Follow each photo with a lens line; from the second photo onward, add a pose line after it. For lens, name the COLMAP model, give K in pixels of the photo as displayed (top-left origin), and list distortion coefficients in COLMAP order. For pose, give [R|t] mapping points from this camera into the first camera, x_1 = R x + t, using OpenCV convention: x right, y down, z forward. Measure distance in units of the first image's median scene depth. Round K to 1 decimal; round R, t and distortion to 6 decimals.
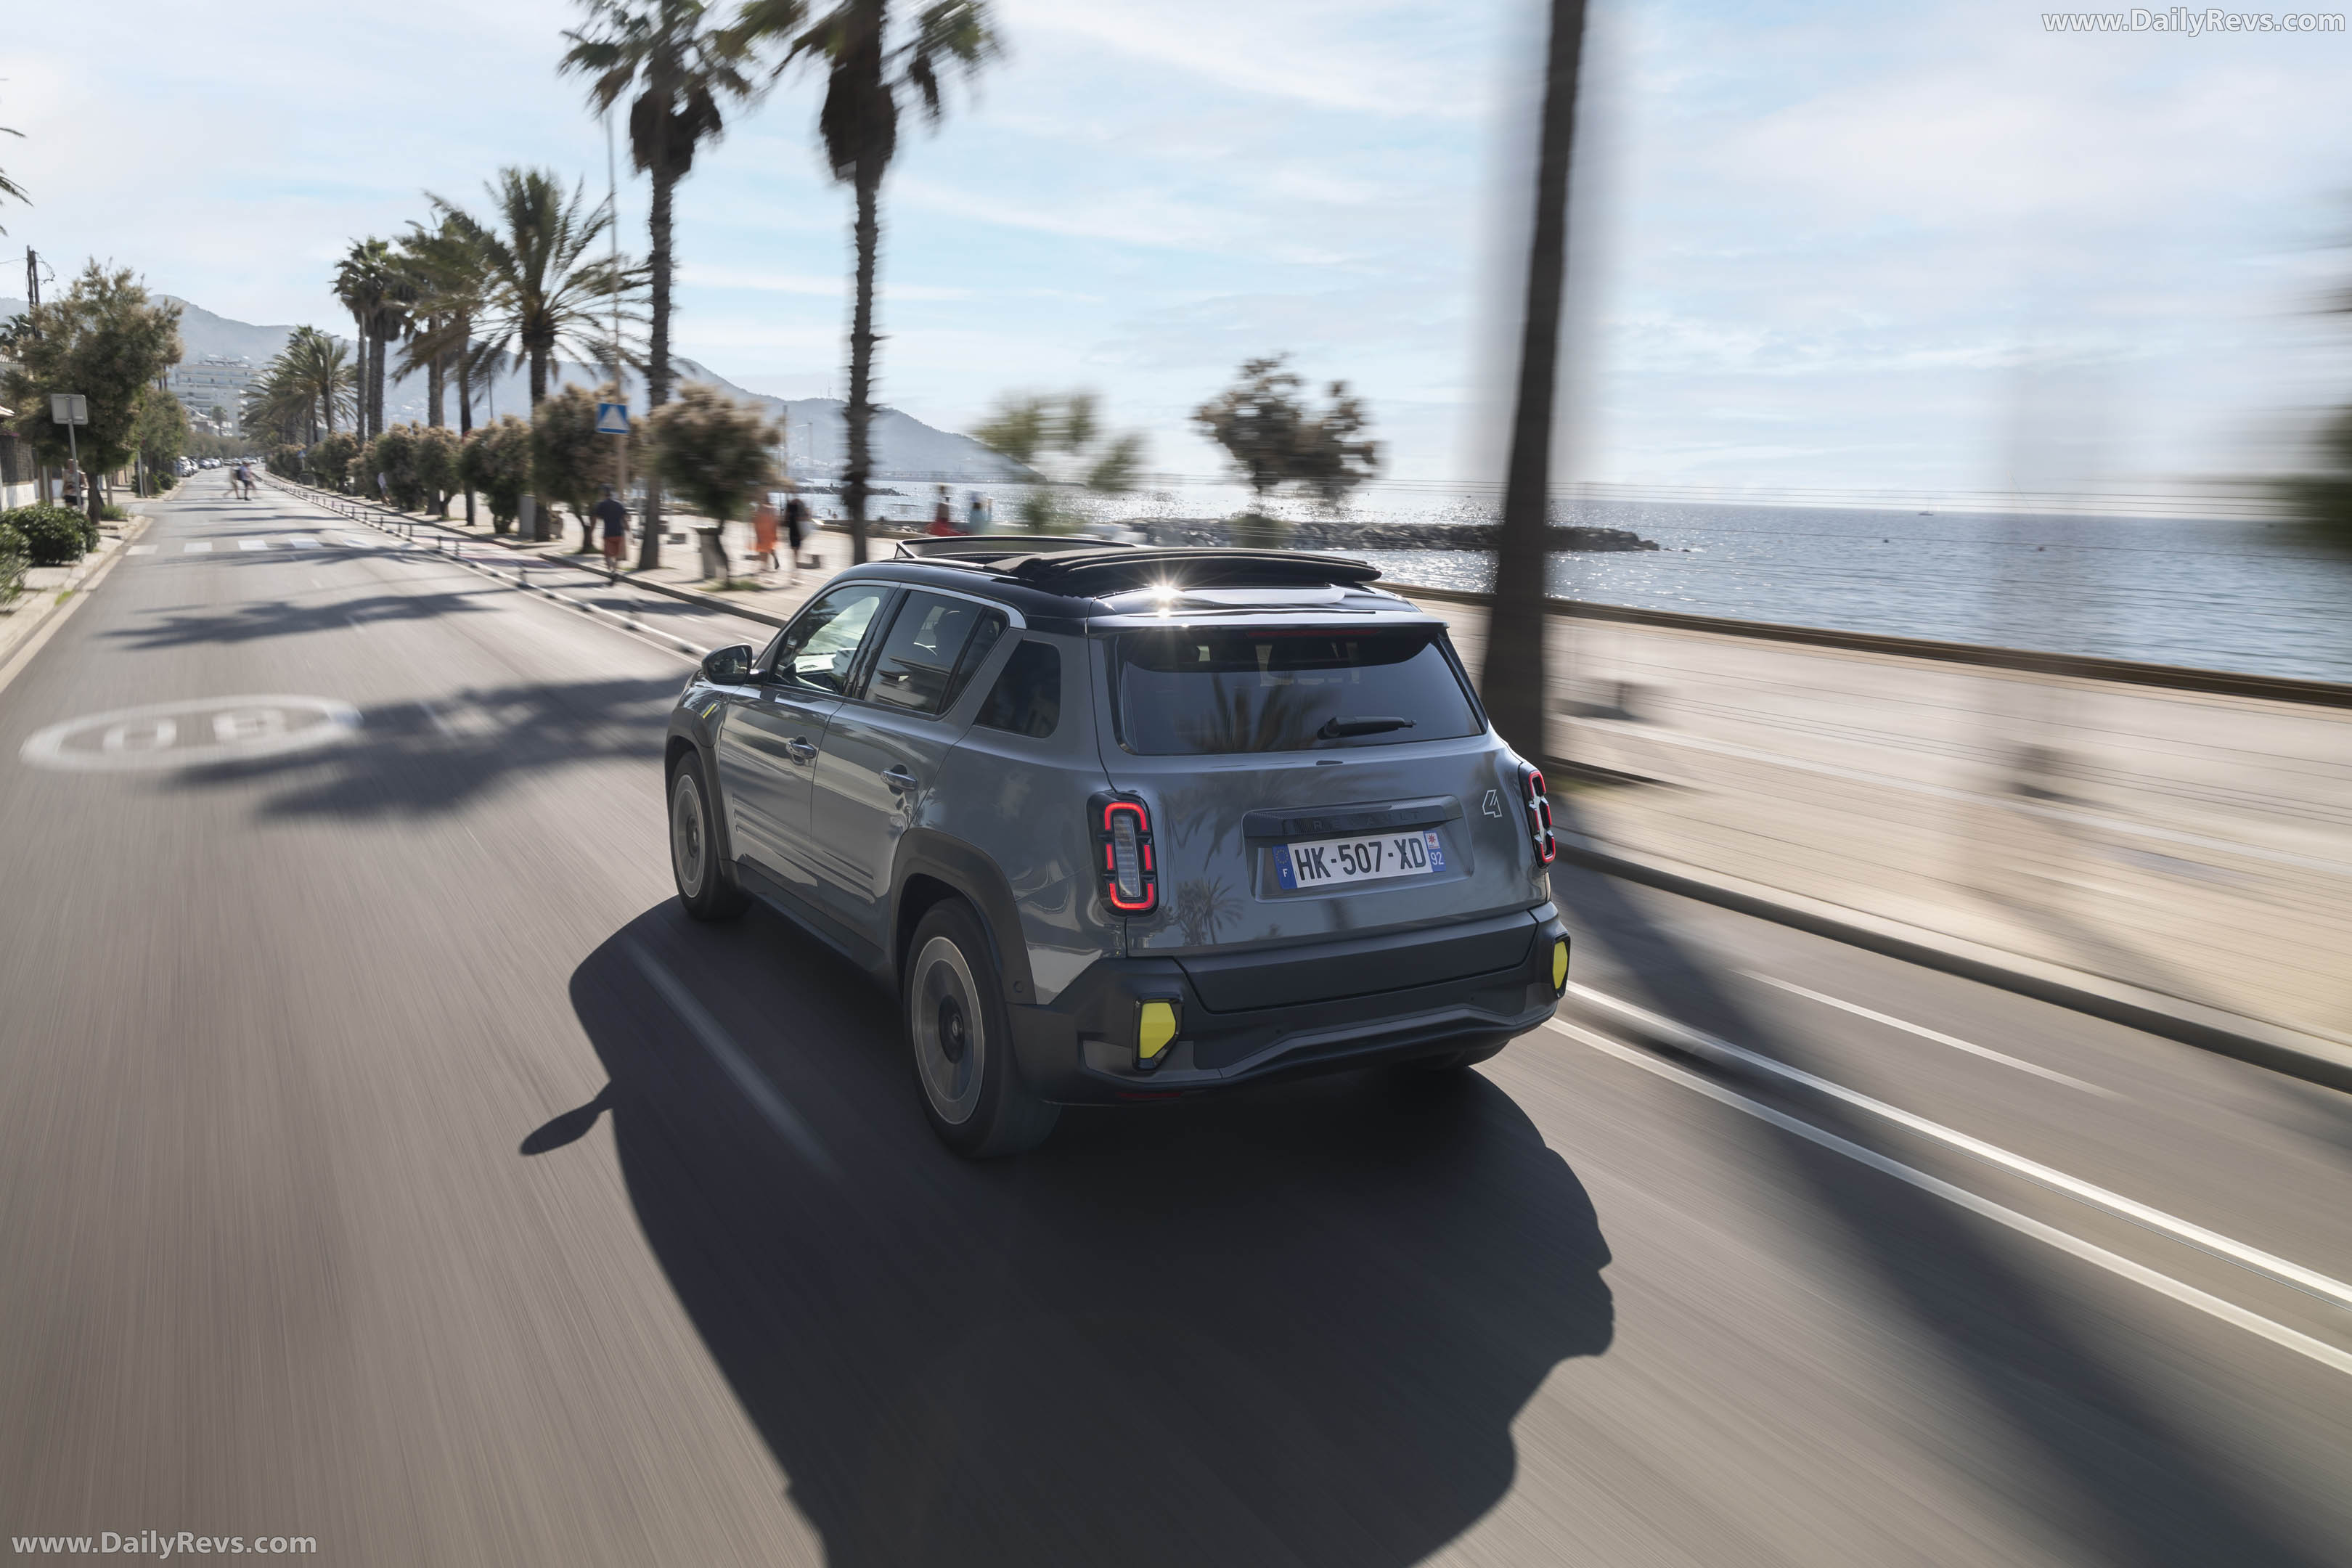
lens RADIAL K [[1709.2, 0, 1172.9], [0, 1709.2, 774.2], [0, 0, 1]] dist [-0.045918, -0.001782]
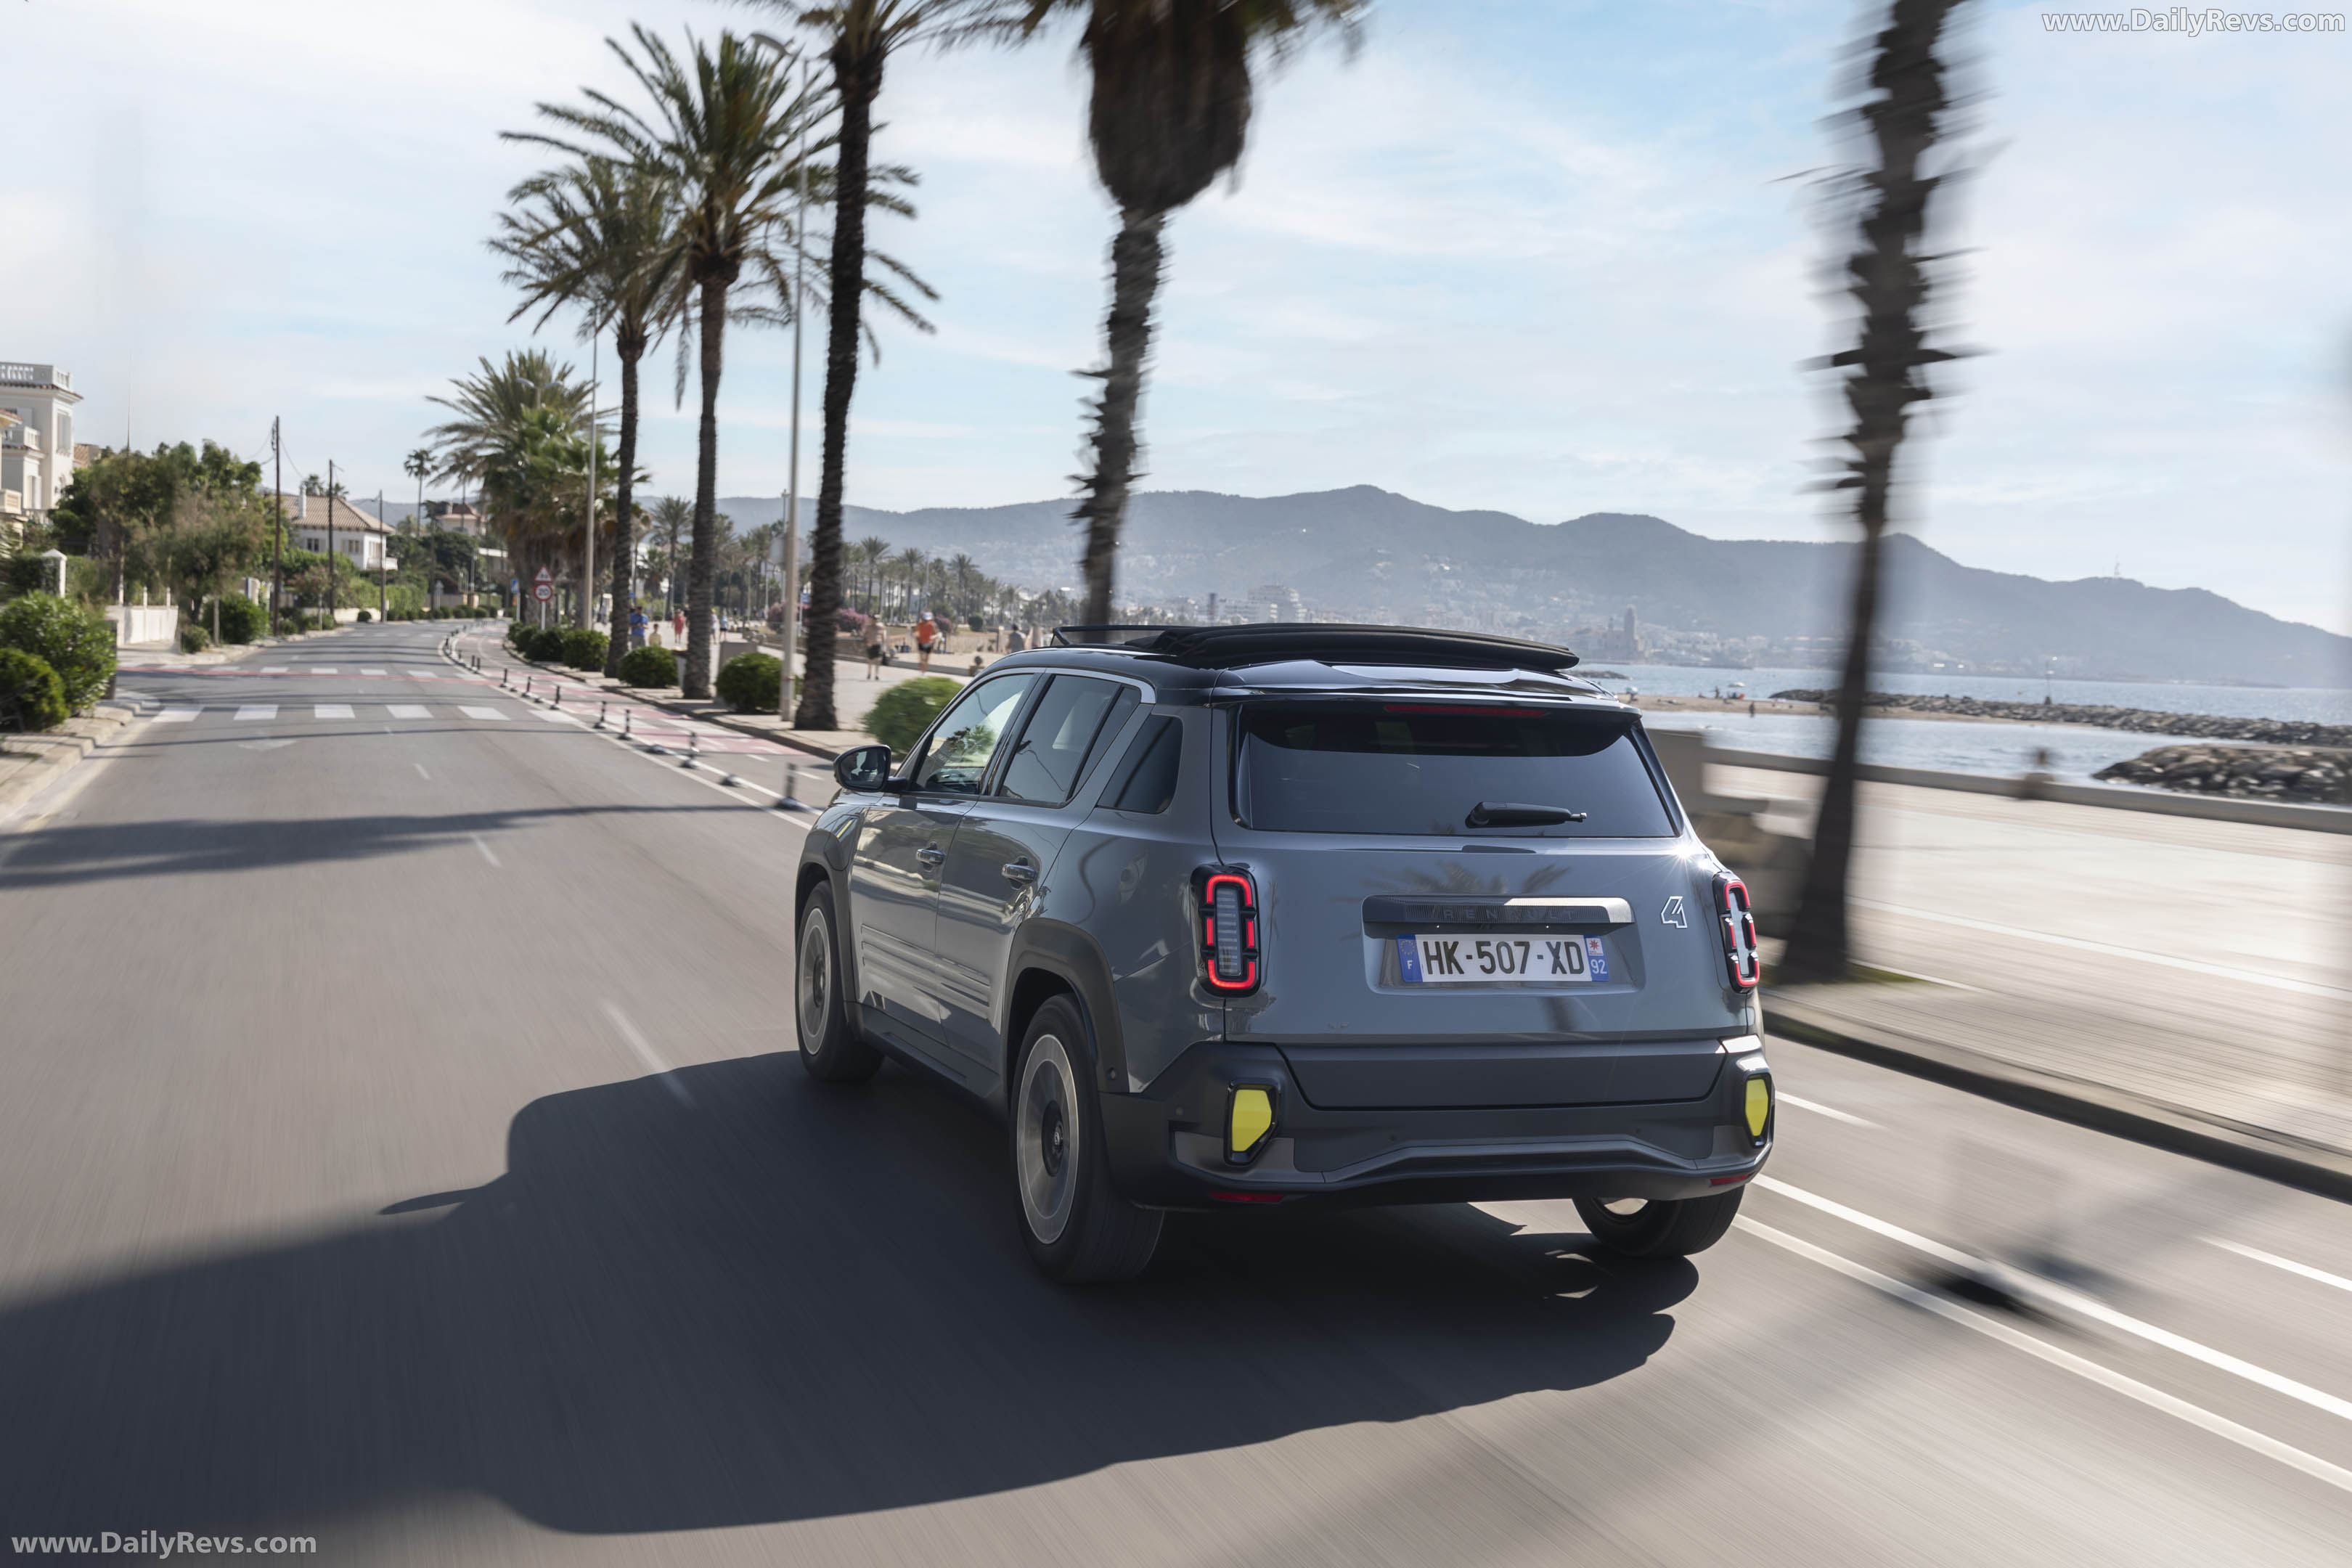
lens RADIAL K [[2539.3, 0, 1153.5], [0, 2539.3, 795.4], [0, 0, 1]] dist [0.072049, 0.000000]
pose [[0.983307, 0.025431, -0.180170, 0.166789], [-0.045550, 0.993060, -0.108427, 0.116866], [0.176162, 0.114824, 0.977641, -0.339383]]
